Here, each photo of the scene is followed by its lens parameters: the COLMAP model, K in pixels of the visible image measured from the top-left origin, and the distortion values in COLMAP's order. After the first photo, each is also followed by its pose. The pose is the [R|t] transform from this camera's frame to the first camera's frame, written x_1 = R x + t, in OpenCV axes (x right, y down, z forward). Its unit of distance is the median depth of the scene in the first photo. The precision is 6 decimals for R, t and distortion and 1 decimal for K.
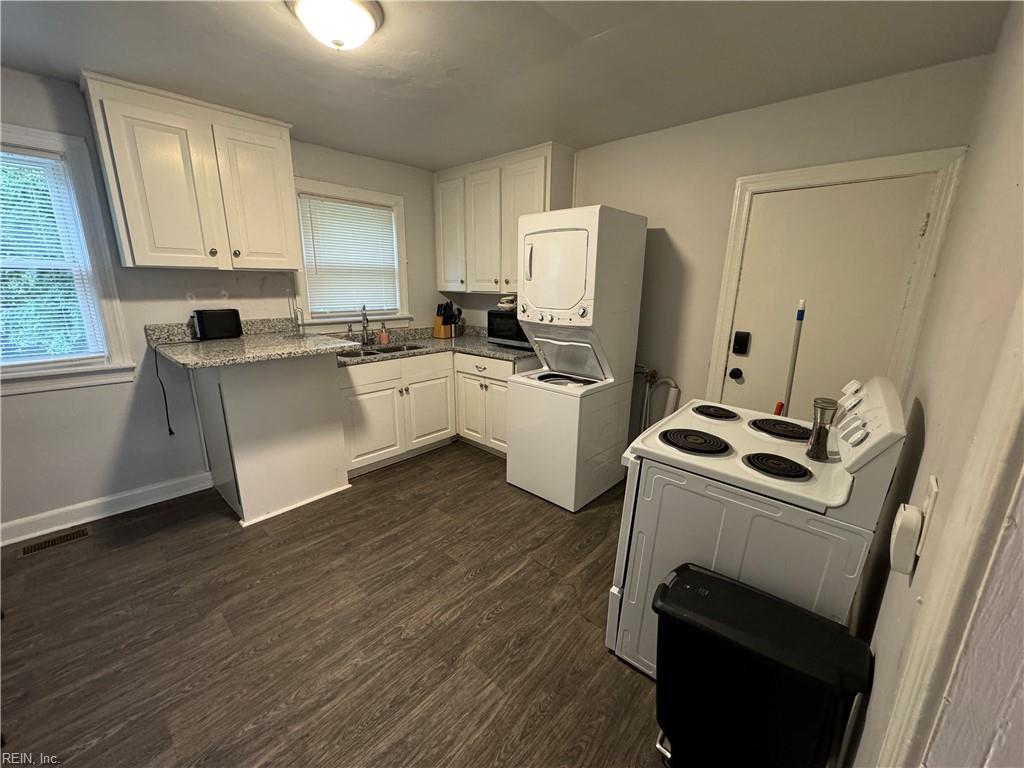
lens RADIAL K [[409.9, 0, 509.5], [0, 409.9, 381.9], [0, 0, 1]] dist [0.000628, -0.000225]
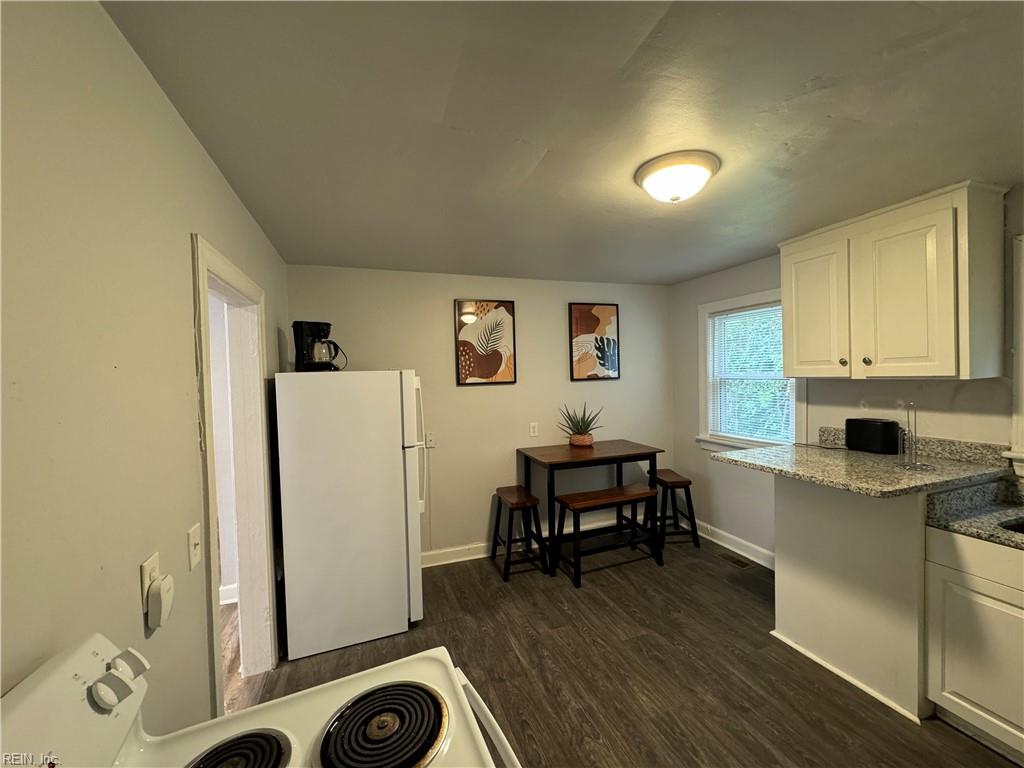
lens RADIAL K [[409.9, 0, 517.5], [0, 409.9, 382.4], [0, 0, 1]] dist [0.000628, -0.000225]
pose [[-0.450322, 0.015234, -0.892736, 0.518793], [-0.195859, 0.973817, 0.115414, -0.238159], [0.871119, 0.226824, -0.435548, 0.789931]]
